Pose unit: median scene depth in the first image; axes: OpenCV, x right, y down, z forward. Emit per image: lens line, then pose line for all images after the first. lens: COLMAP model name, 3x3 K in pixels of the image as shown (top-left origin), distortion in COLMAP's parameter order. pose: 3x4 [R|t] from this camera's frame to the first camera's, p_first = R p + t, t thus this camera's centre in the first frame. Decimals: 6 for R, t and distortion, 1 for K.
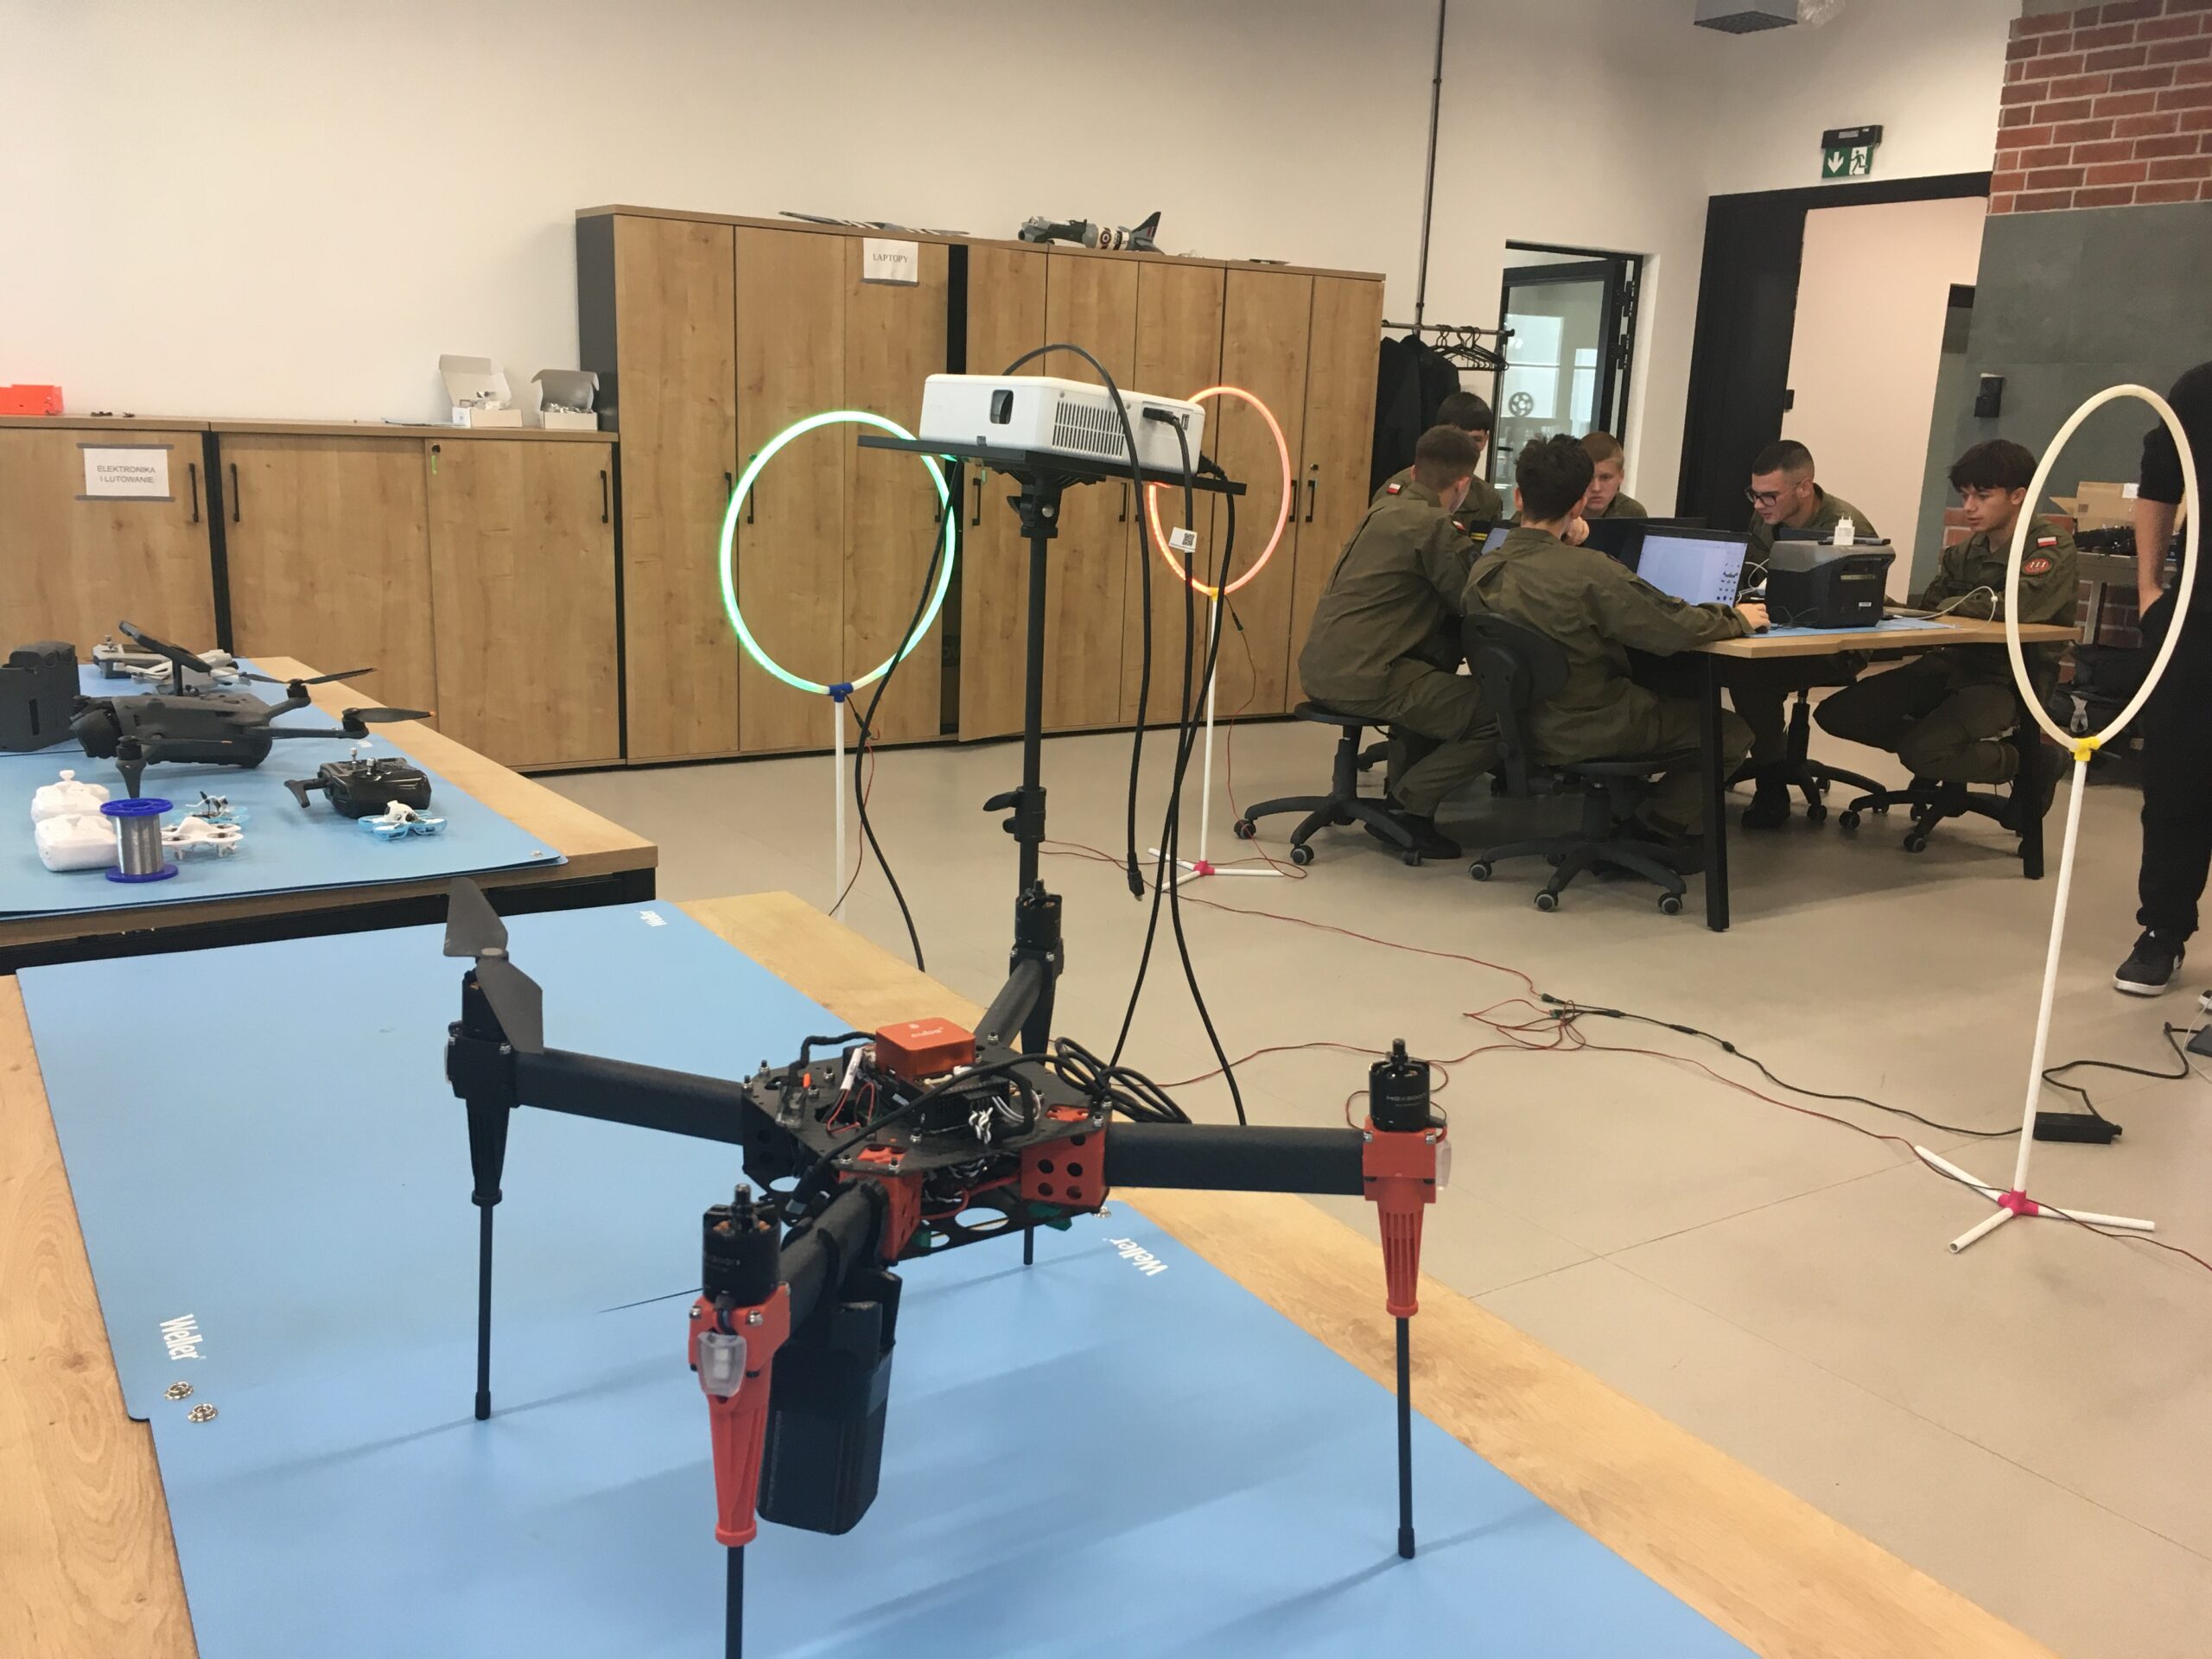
lens RADIAL K [[1879.1, 0, 1106.0], [0, 1879.1, 829.5], [0, 0, 1]] dist [0.076465, -0.091046]
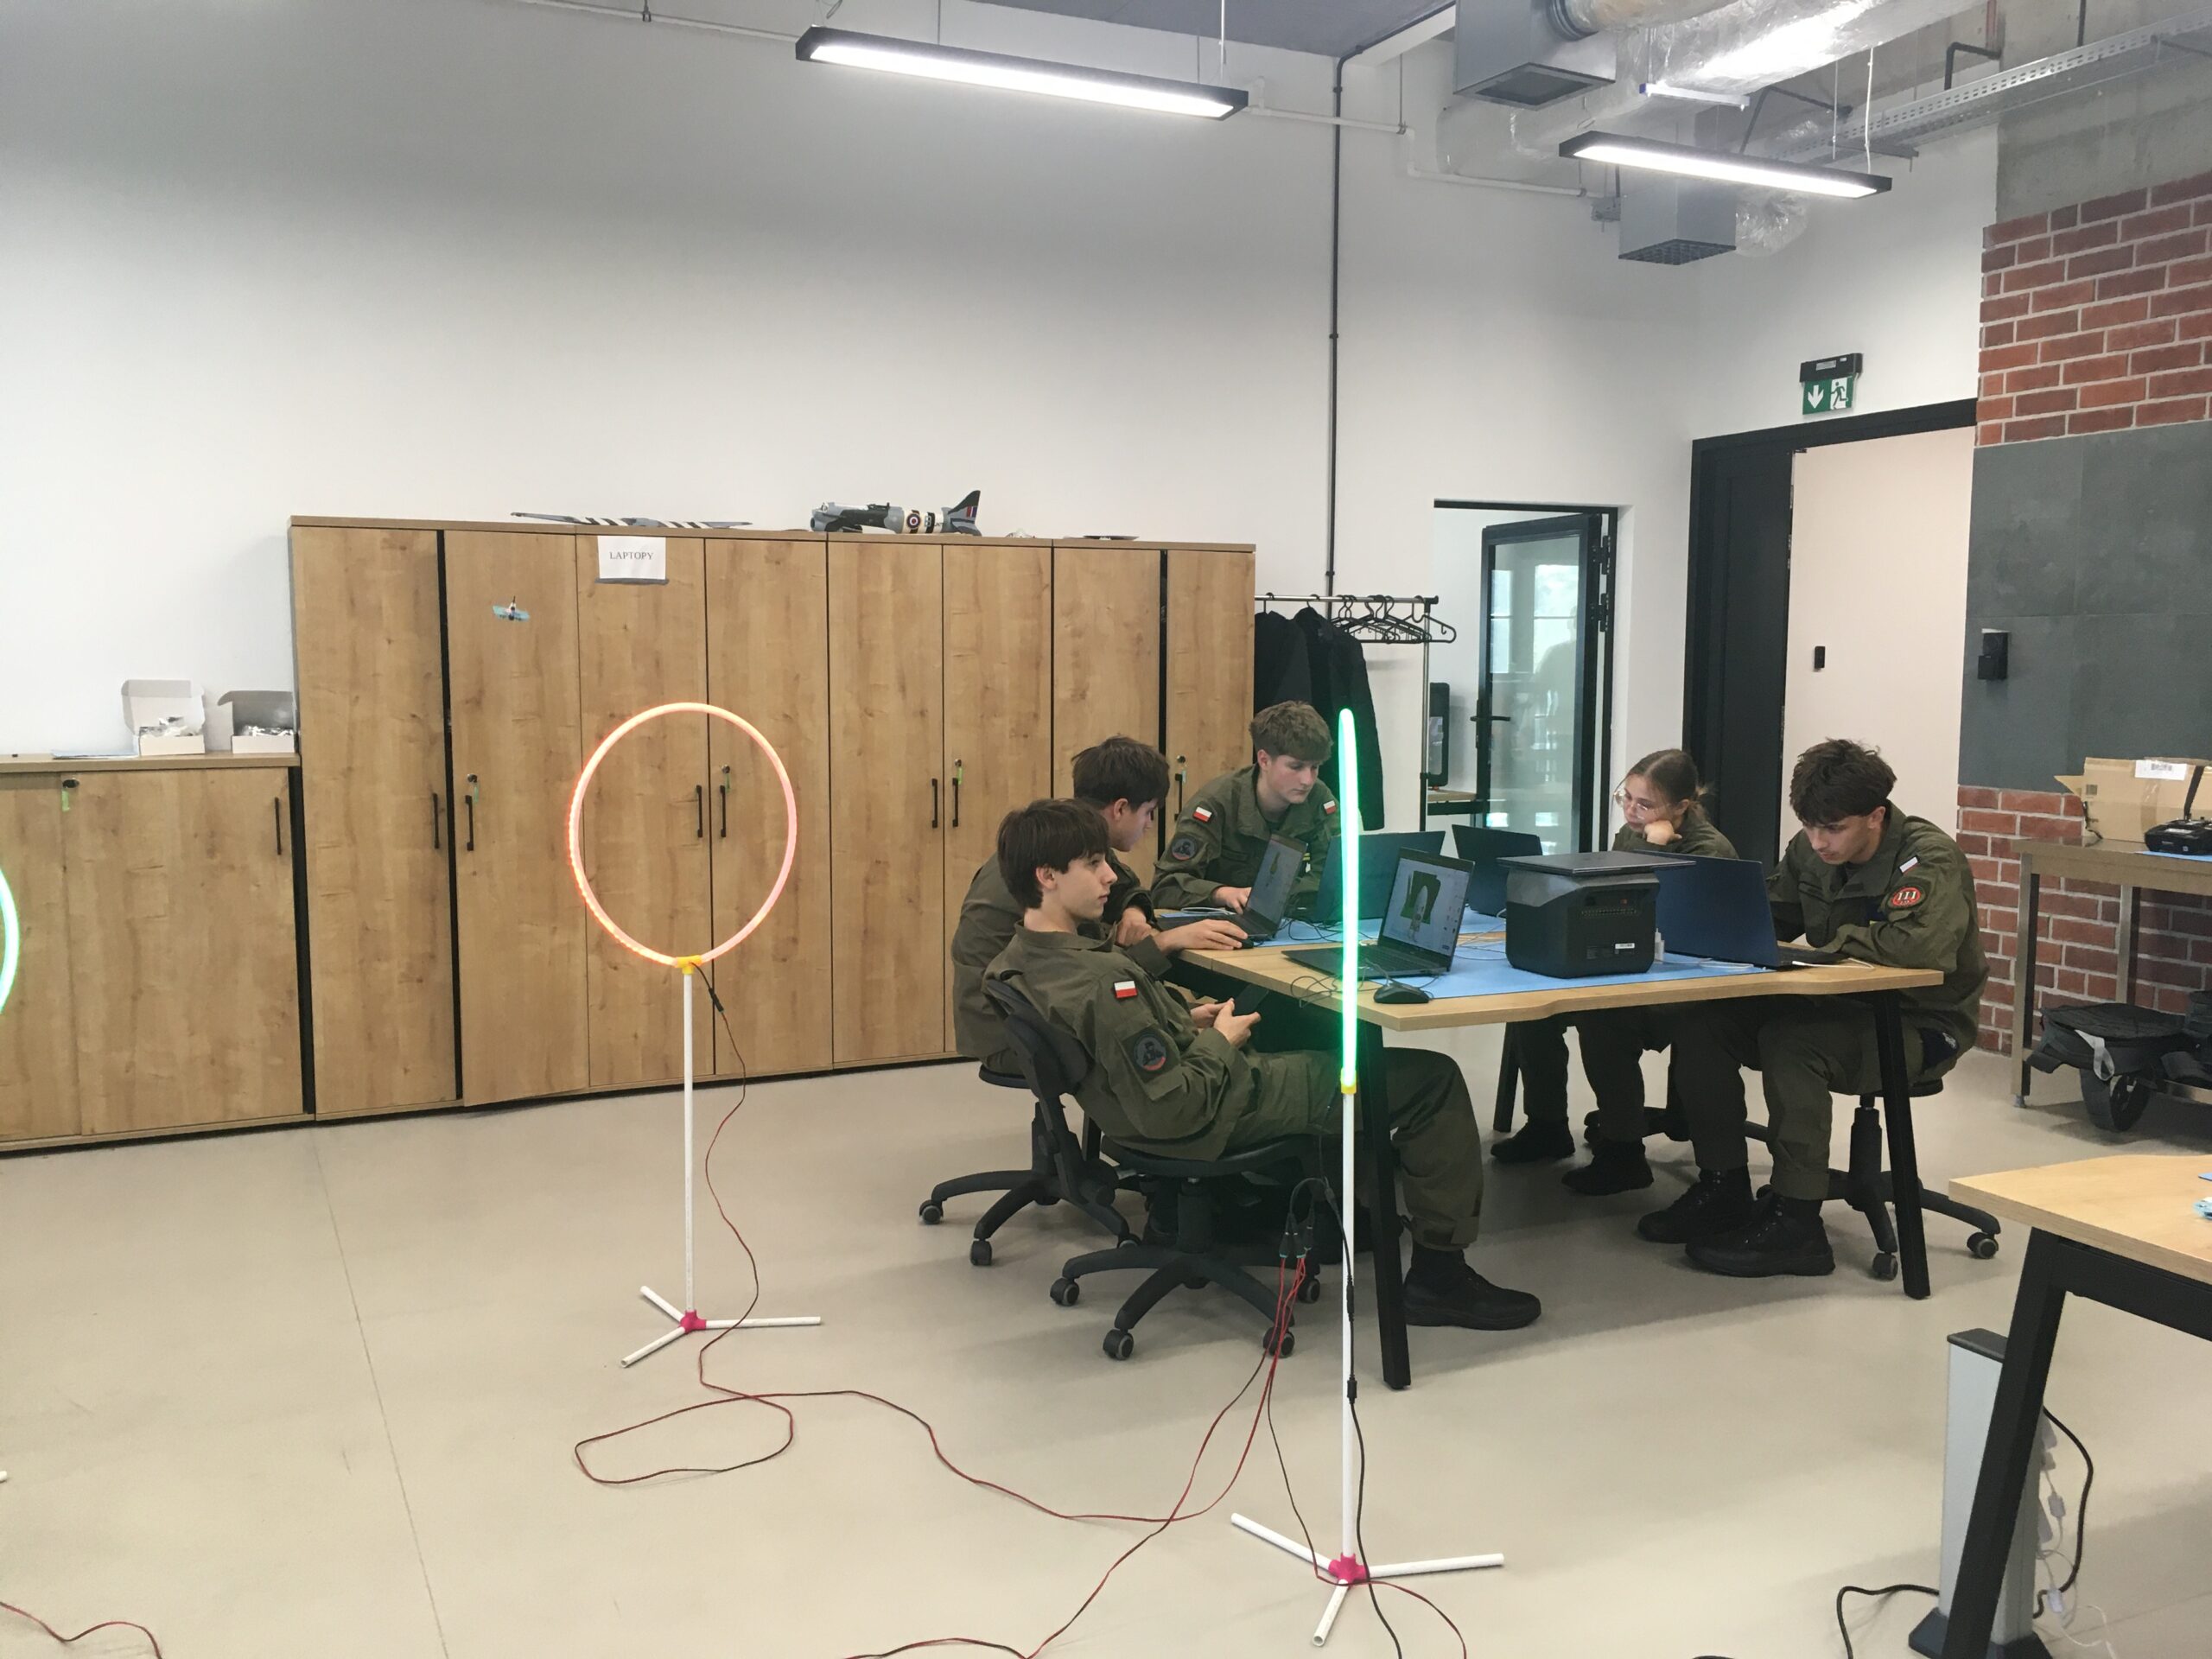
lens RADIAL K [[1879.1, 0, 1106.0], [0, 1879.1, 829.5], [0, 0, 1]] dist [0.076465, -0.091046]
pose [[0.988629, -0.020955, -0.148907, 0.216193], [0.001381, 0.991466, -0.130358, -0.045954], [0.150368, 0.128670, 0.980221, 0.140227]]
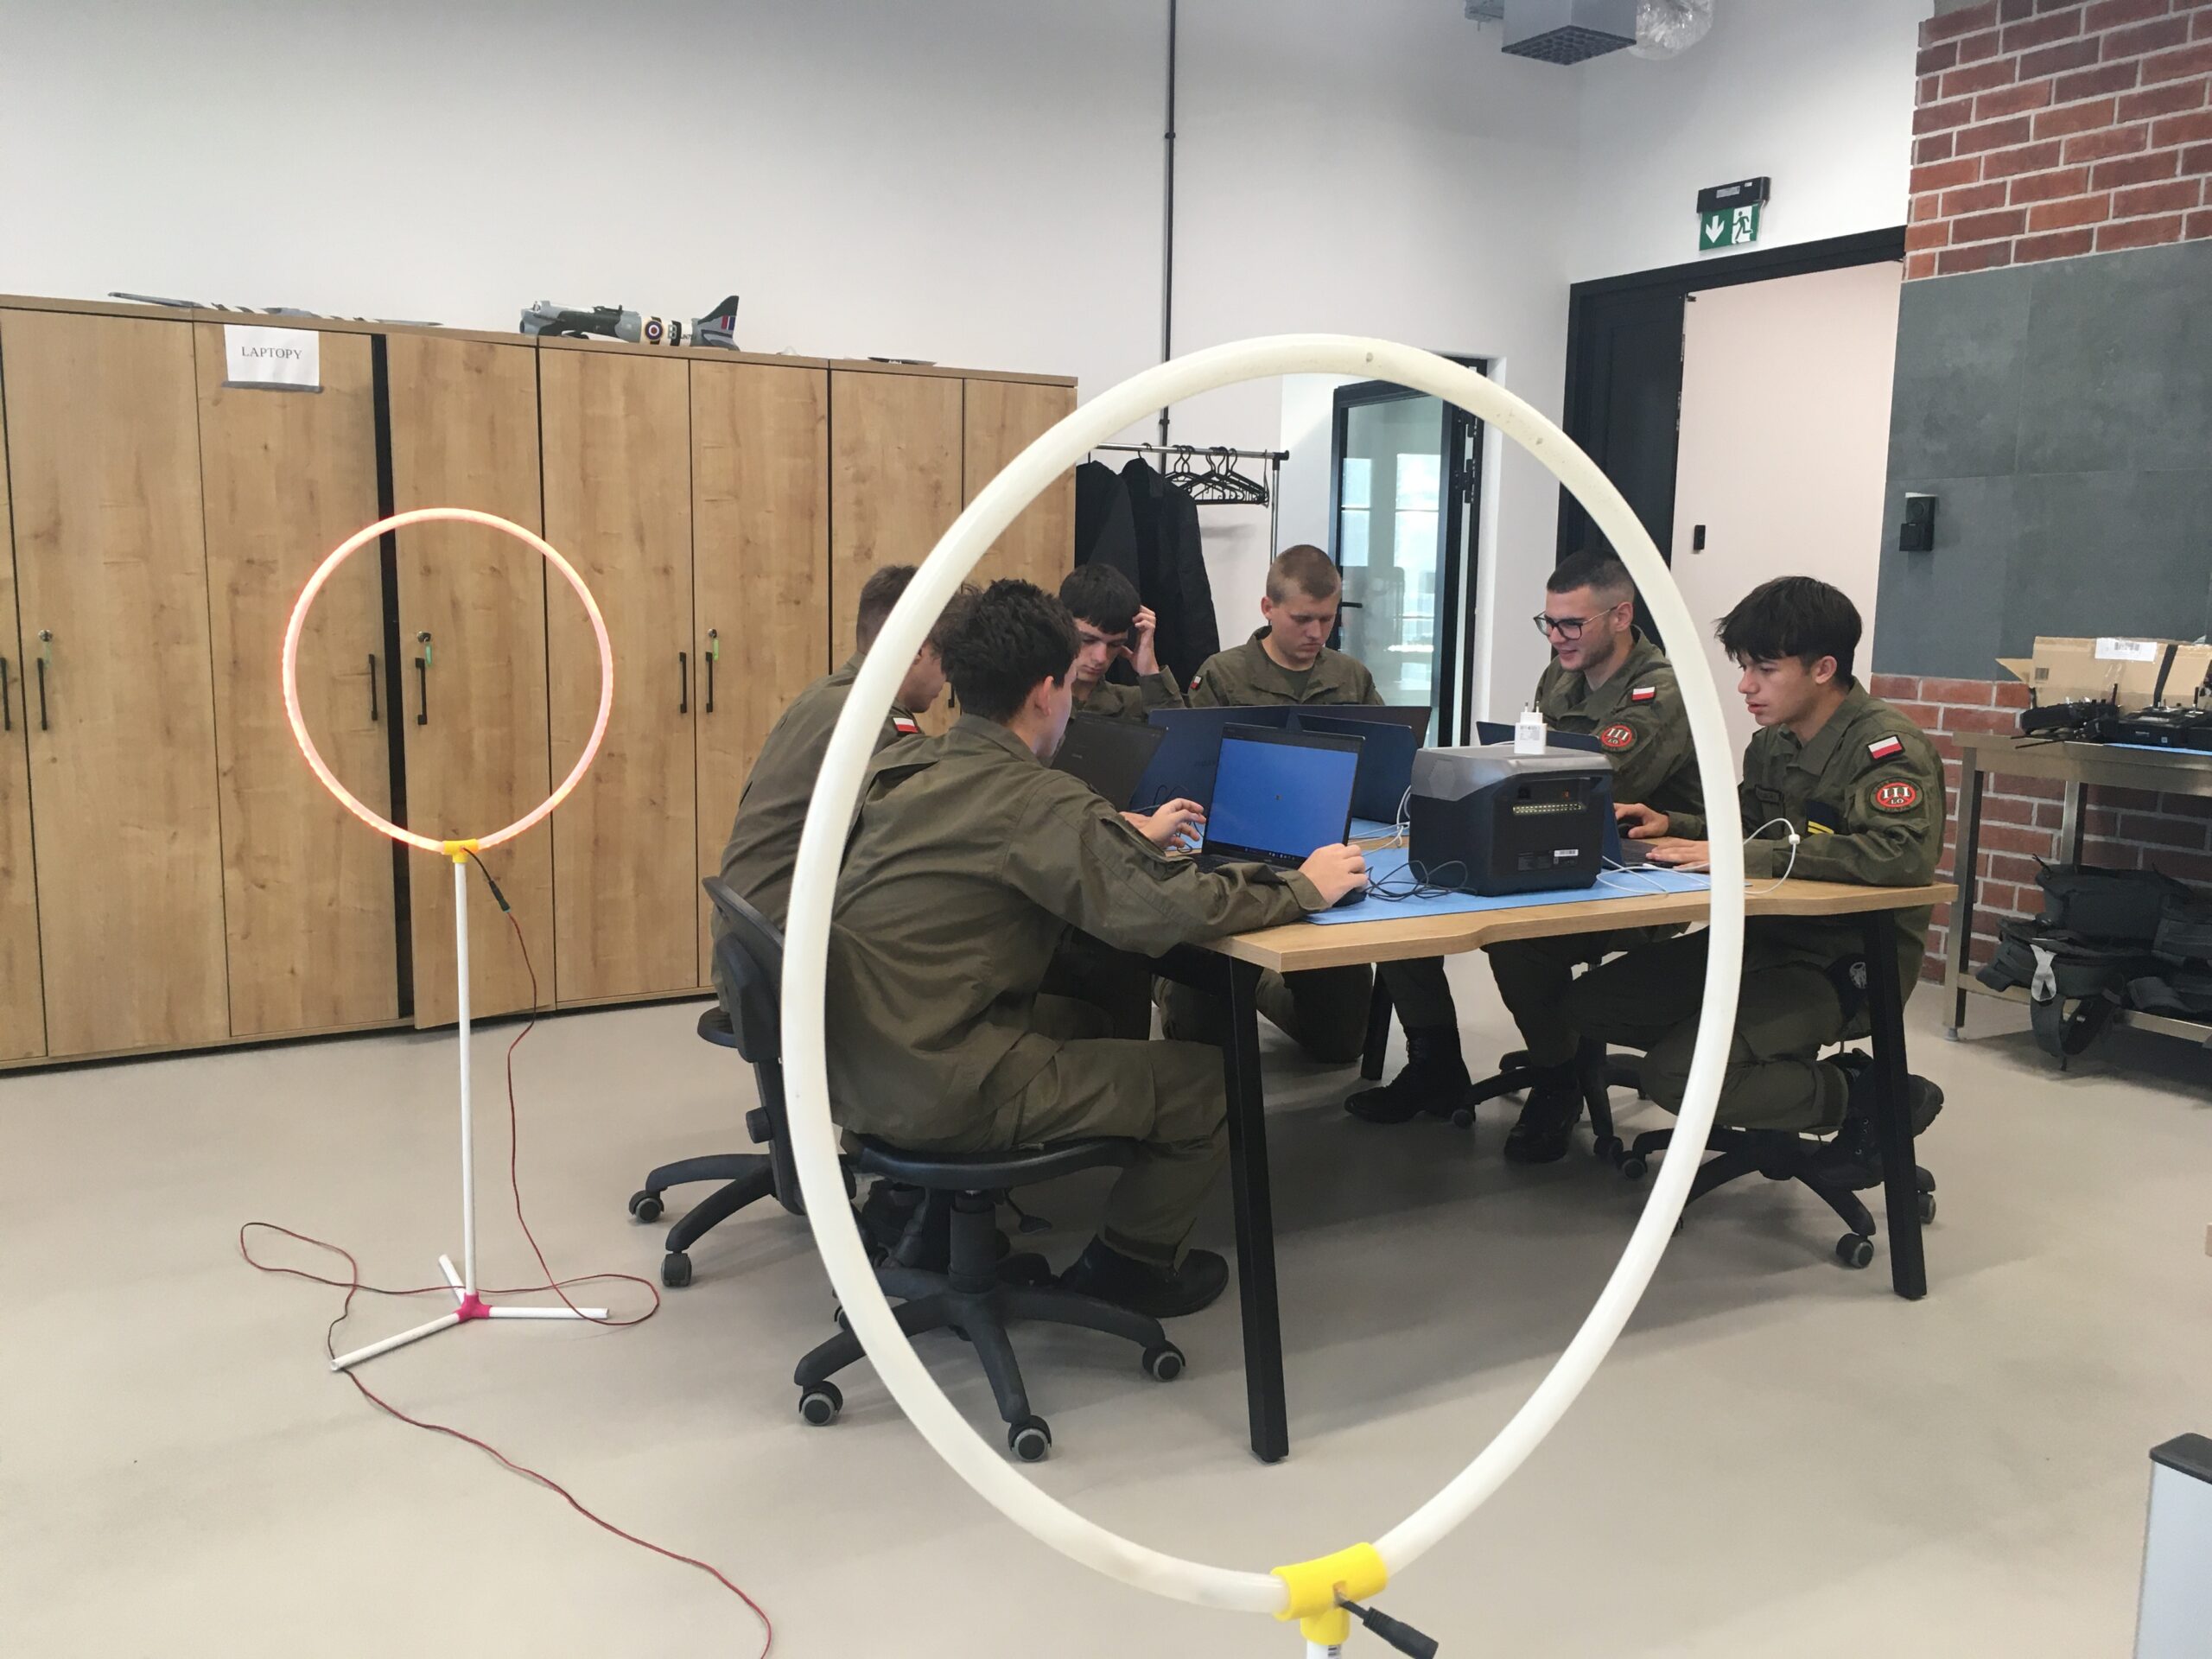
lens RADIAL K [[1879.1, 0, 1106.0], [0, 1879.1, 829.5], [0, 0, 1]] dist [0.076465, -0.091046]
pose [[0.998511, -0.013974, -0.052722, 0.203828], [0.009414, 0.996271, -0.085761, -0.054342], [0.053724, 0.085137, 0.994920, 0.287856]]
